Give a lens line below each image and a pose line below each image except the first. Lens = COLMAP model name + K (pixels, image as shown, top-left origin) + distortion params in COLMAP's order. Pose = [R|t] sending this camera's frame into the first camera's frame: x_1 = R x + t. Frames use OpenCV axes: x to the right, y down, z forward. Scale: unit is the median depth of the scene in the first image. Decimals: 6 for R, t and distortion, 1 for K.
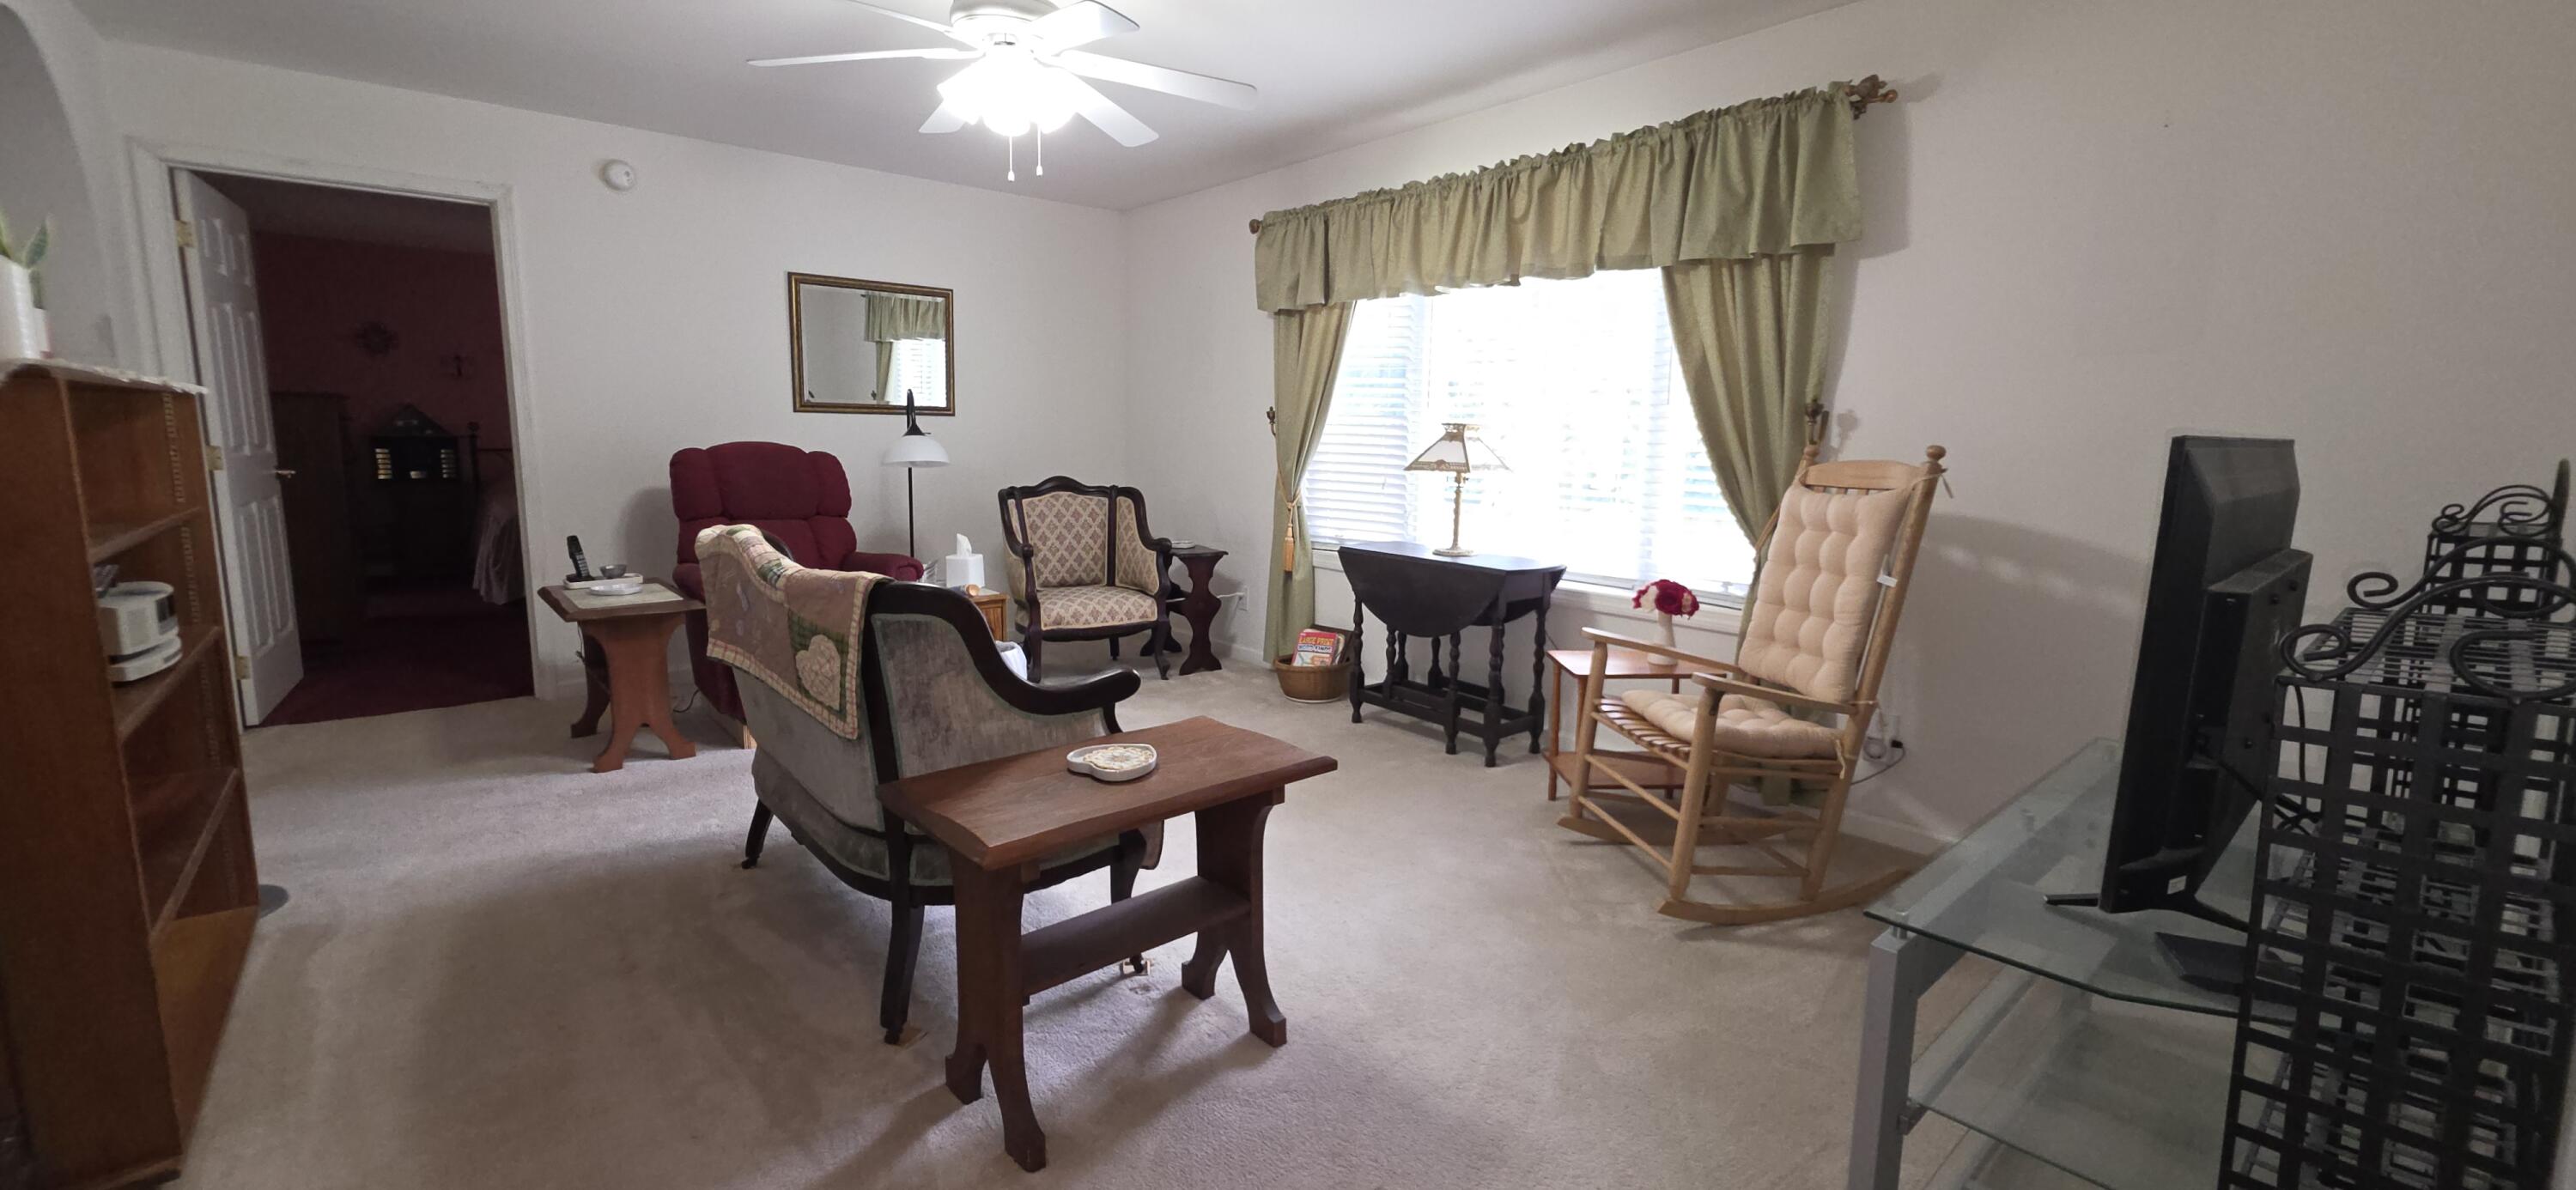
lens RADIAL K [[1021.6, 0, 1294.7], [0, 1021.6, 603.0], [0, 0, 1]] dist [-0.000424, 0.000001]
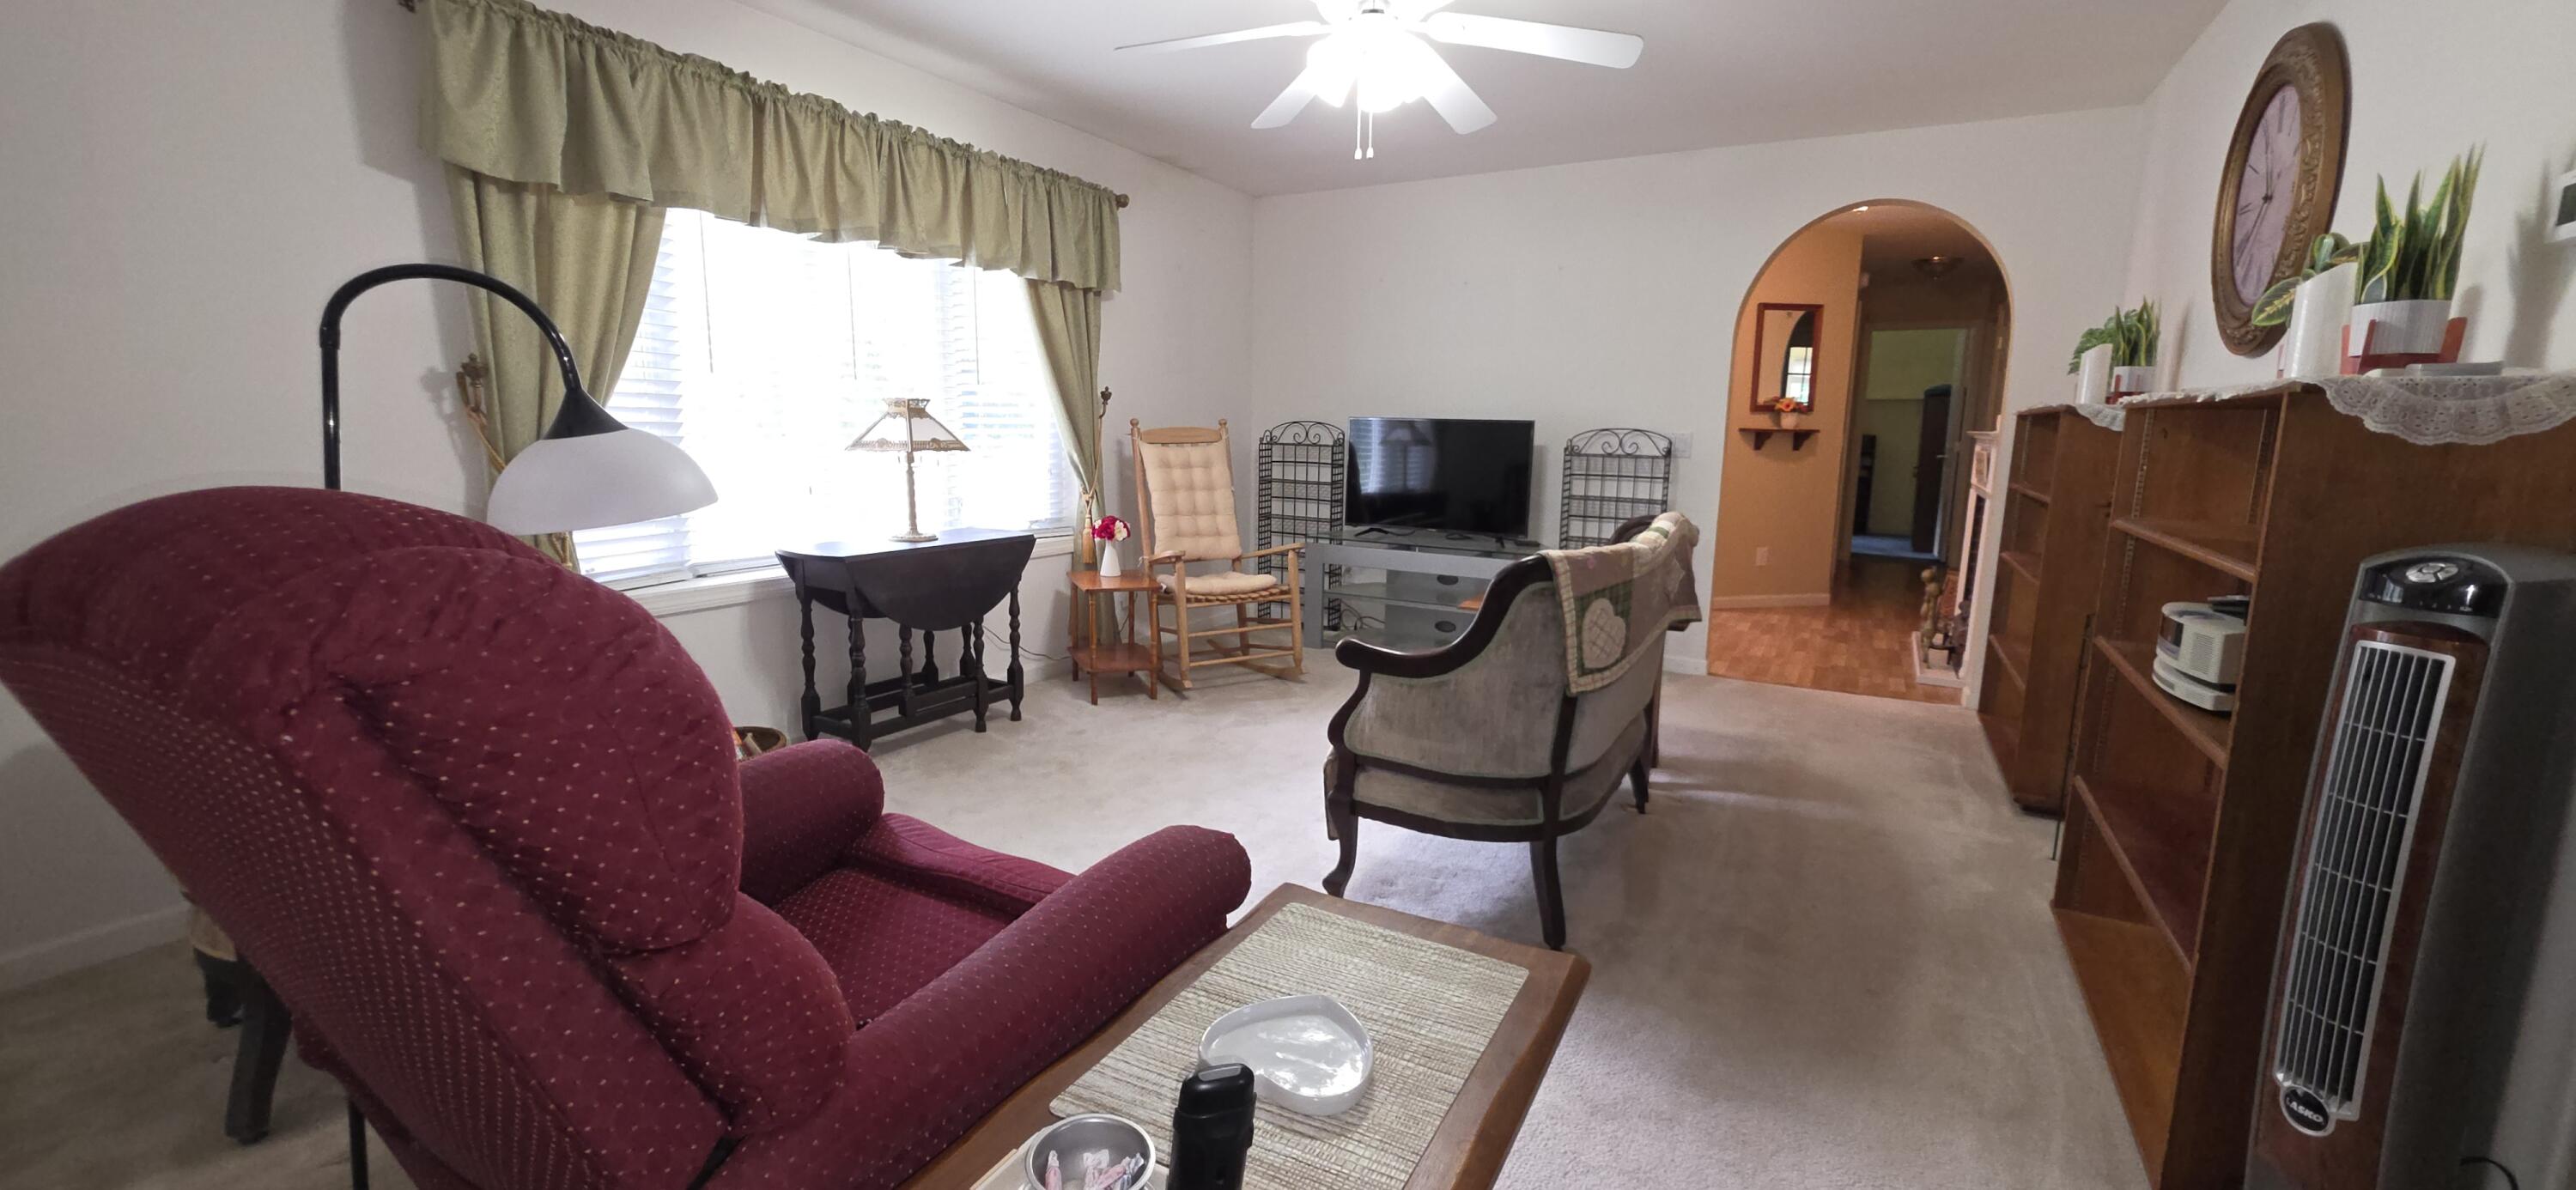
lens RADIAL K [[1021.6, 0, 1298.7], [0, 1021.6, 586.0], [0, 0, 1]] dist [-0.000424, 0.000001]
pose [[-0.345489, -0.183176, 0.920372, -0.830360], [0.122094, 0.963654, 0.237622, -0.185568], [-0.930446, 0.194468, -0.310567, 0.974062]]
